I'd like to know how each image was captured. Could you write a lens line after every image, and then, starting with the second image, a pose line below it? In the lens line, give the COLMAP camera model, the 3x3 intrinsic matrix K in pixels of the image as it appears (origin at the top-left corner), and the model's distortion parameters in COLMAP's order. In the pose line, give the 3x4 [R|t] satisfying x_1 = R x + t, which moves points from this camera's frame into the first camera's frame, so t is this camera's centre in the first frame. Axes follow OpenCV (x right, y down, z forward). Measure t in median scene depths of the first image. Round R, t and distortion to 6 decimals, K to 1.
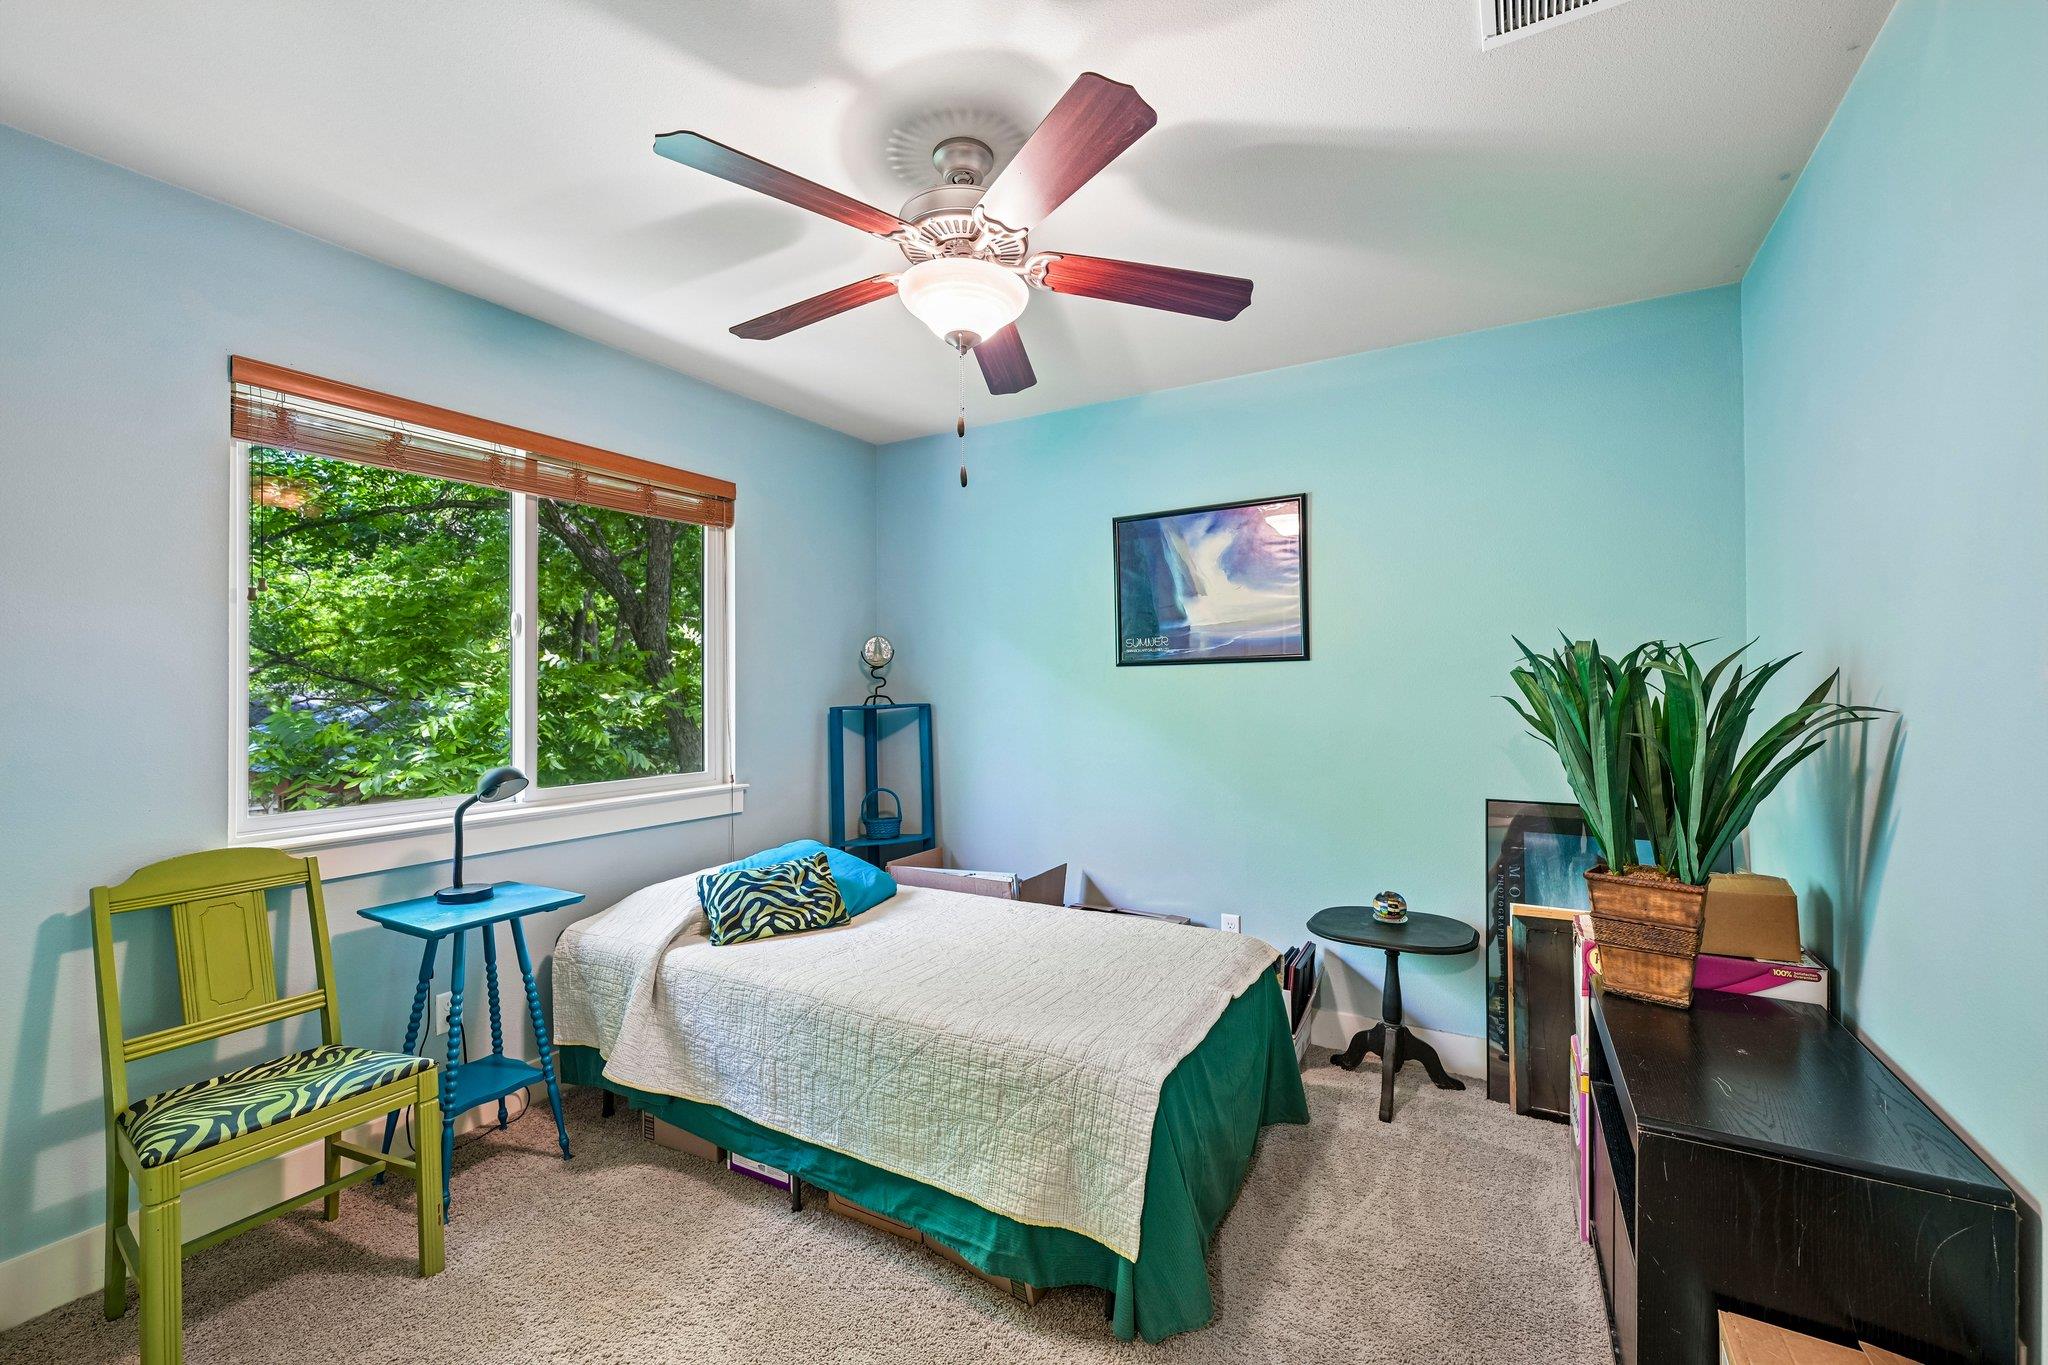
lens RADIAL K [[840.4, 0, 1019.2], [0, 840.4, 687.5], [0, 0, 1]] dist [0.002836, 0.000208]
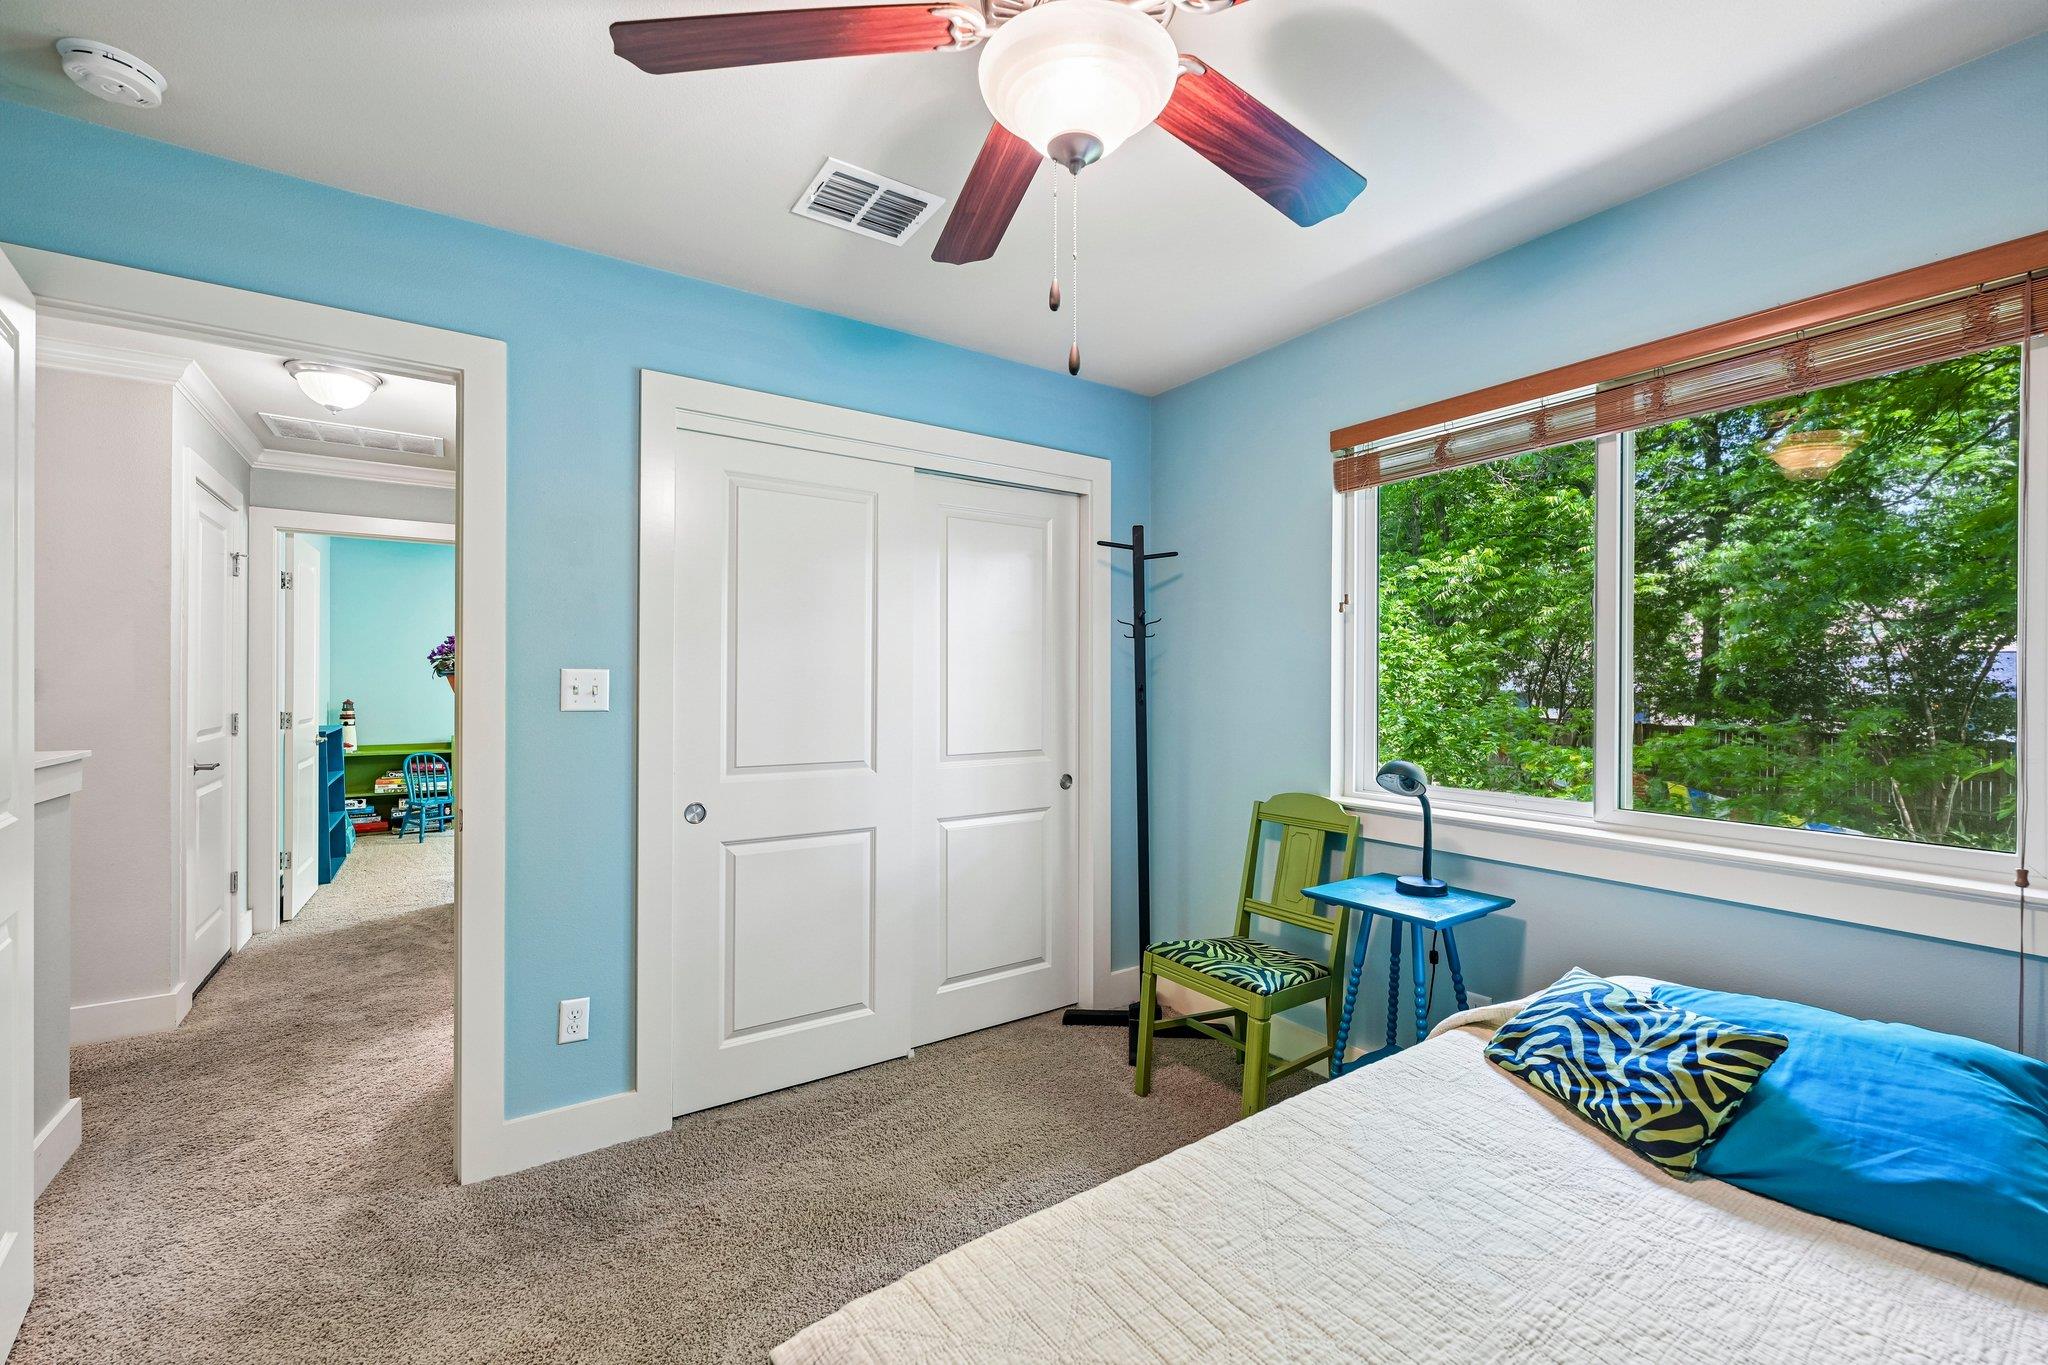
lens RADIAL K [[840.4, 0, 1020.2], [0, 840.4, 677.9], [0, 0, 1]] dist [0.002836, 0.000208]
pose [[-0.420153, 0.006437, -0.907431, 0.413662], [0.001983, 0.999979, 0.006175, -0.007099], [0.907451, 0.000794, -0.420156, 0.919925]]
